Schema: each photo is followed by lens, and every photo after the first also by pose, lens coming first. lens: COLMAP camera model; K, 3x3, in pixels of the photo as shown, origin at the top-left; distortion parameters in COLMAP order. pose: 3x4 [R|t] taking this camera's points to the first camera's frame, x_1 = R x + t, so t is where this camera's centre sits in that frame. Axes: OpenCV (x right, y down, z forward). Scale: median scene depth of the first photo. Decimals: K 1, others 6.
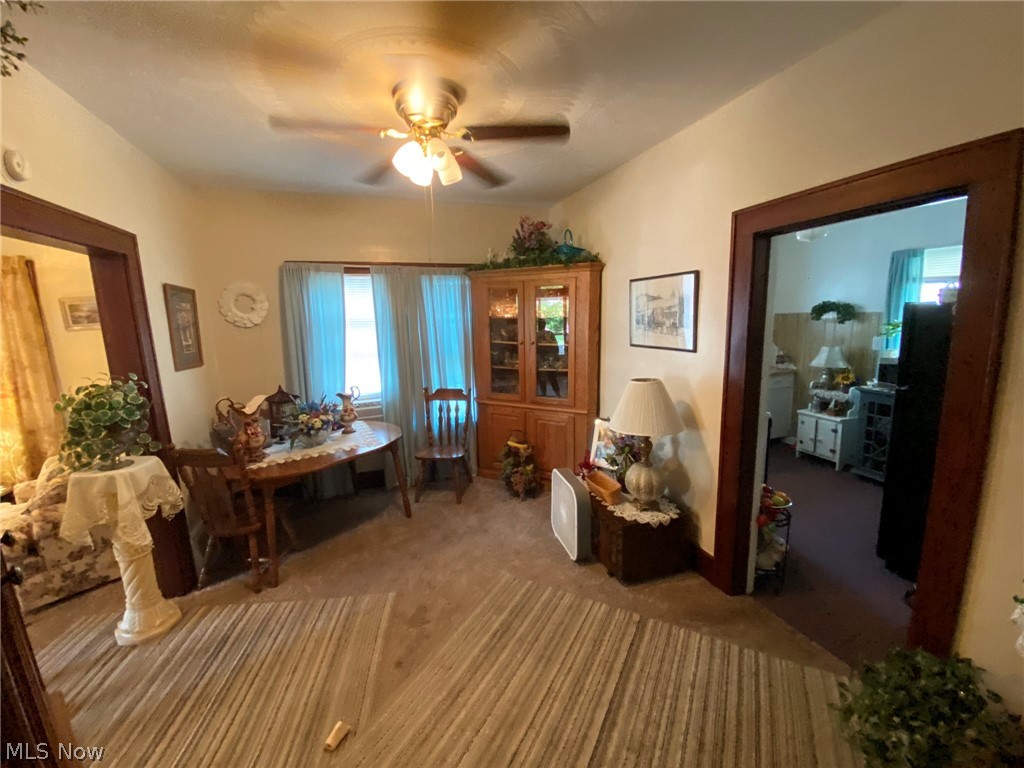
lens RADIAL K [[411.4, 0, 512.0], [0, 411.4, 384.0], [0, 0, 1]] dist [0.037831, -0.038122]
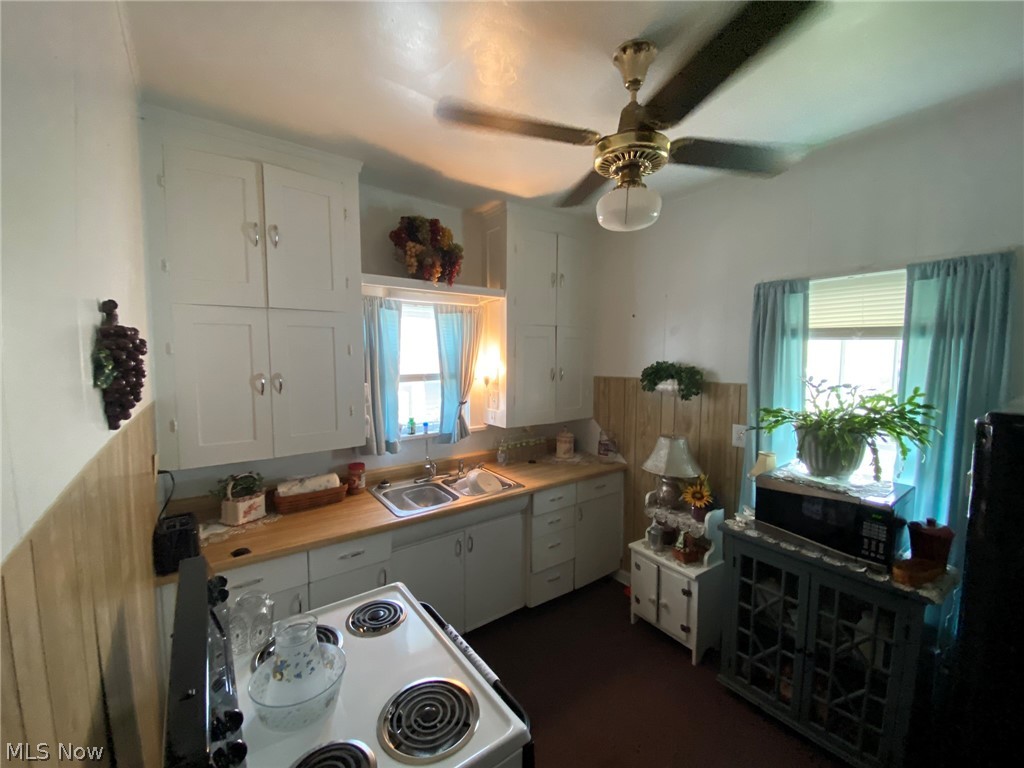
lens RADIAL K [[411.4, 0, 512.0], [0, 411.4, 384.0], [0, 0, 1]] dist [0.037831, -0.038122]
pose [[0.954653, 0.006136, 0.297657, 0.374193], [0.019400, 0.996381, -0.082761, -0.123421], [-0.297087, 0.084783, 0.951079, 0.500878]]
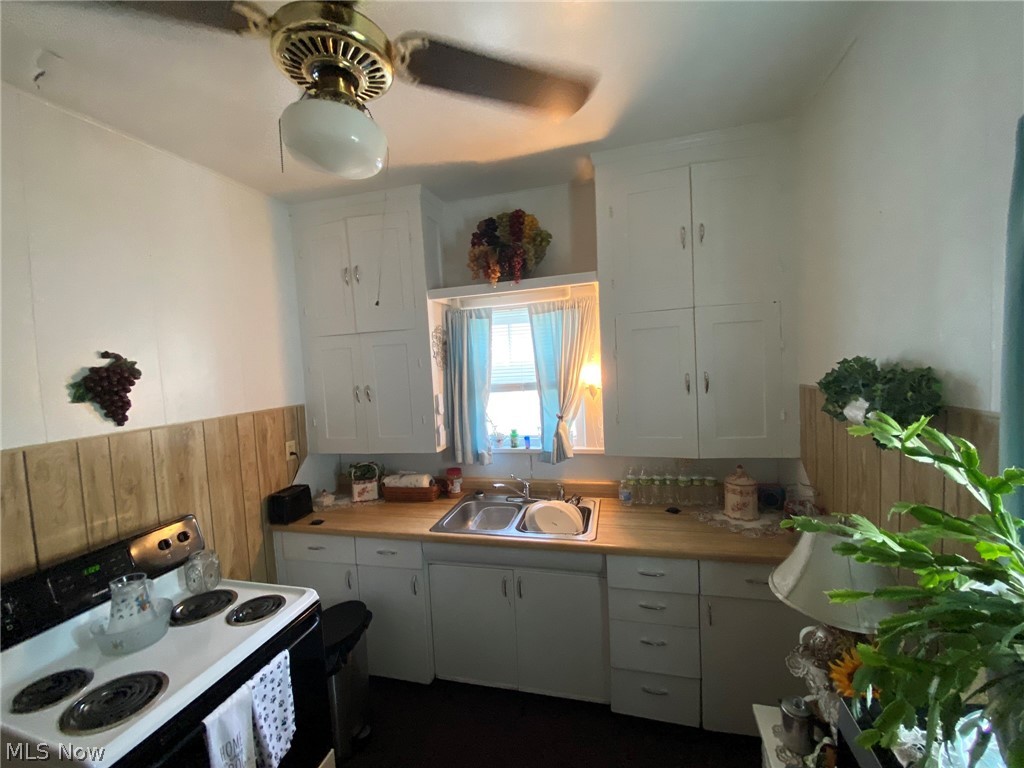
lens RADIAL K [[411.4, 0, 512.0], [0, 411.4, 384.0], [0, 0, 1]] dist [0.037831, -0.038122]
pose [[0.829976, 0.010493, -0.557700, 0.730580], [-0.054541, 0.996559, -0.062418, -0.154953], [0.555126, 0.082223, 0.827692, 0.652592]]
